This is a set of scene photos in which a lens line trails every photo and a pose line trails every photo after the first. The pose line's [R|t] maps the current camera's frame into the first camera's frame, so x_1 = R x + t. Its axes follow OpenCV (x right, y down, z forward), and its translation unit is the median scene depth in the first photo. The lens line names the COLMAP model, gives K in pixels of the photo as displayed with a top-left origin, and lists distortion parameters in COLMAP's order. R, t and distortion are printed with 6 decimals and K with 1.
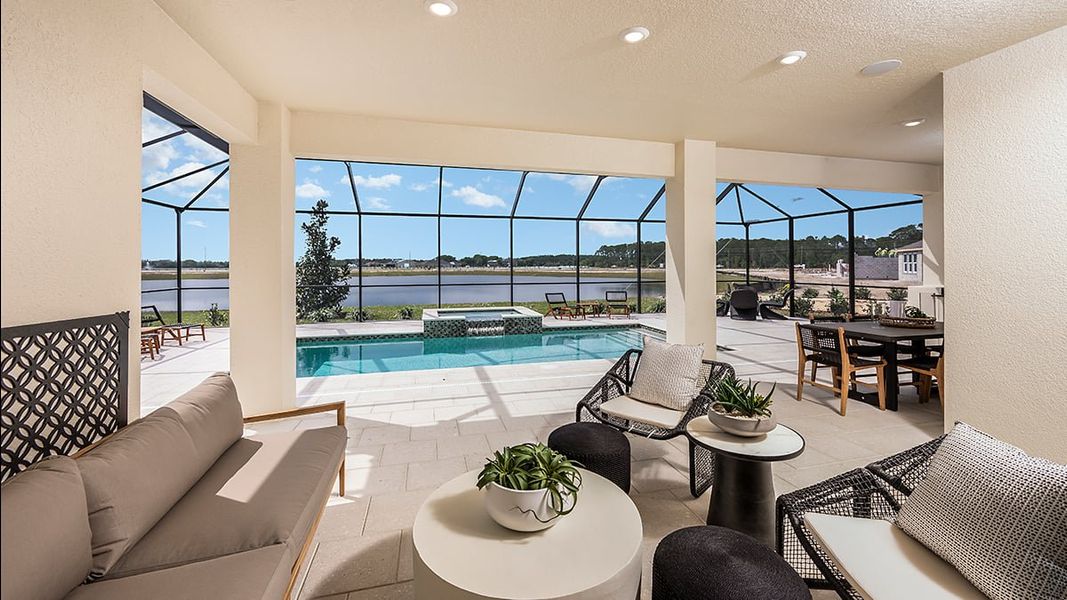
lens RADIAL K [[416.8, 0, 534.8], [0, 416.8, 268.0], [0, 0, 1]] dist [-0.000085, -0.000244]
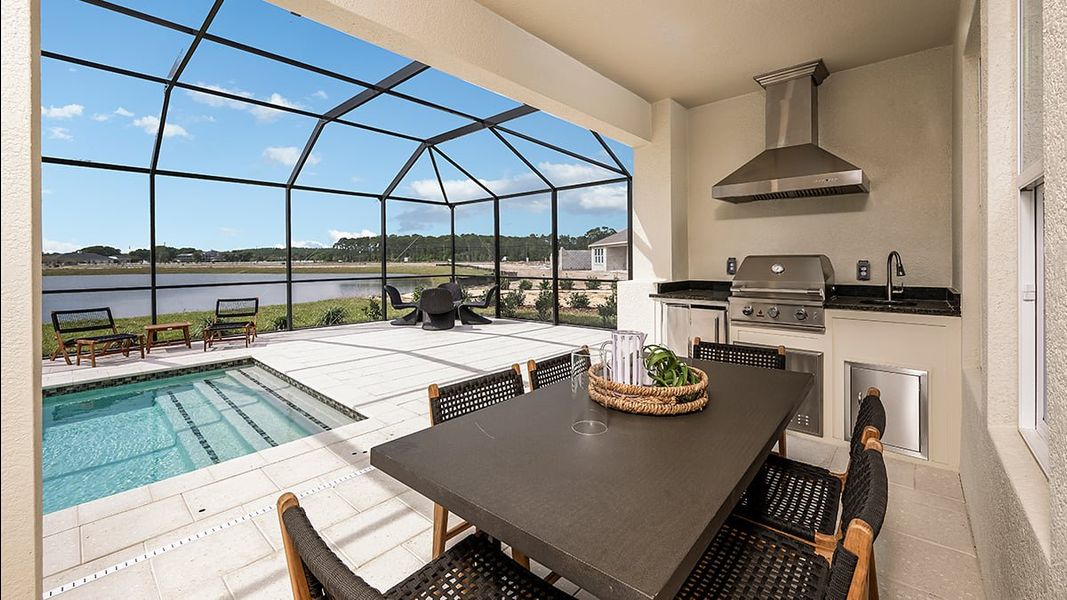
lens RADIAL K [[416.8, 0, 534.8], [0, 416.8, 268.0], [0, 0, 1]] dist [-0.000085, -0.000244]
pose [[0.833133, -0.015171, 0.552865, 0.532580], [0.007600, 0.999843, 0.015983, 0.013815], [-0.553021, -0.009114, 0.833117, 0.651497]]
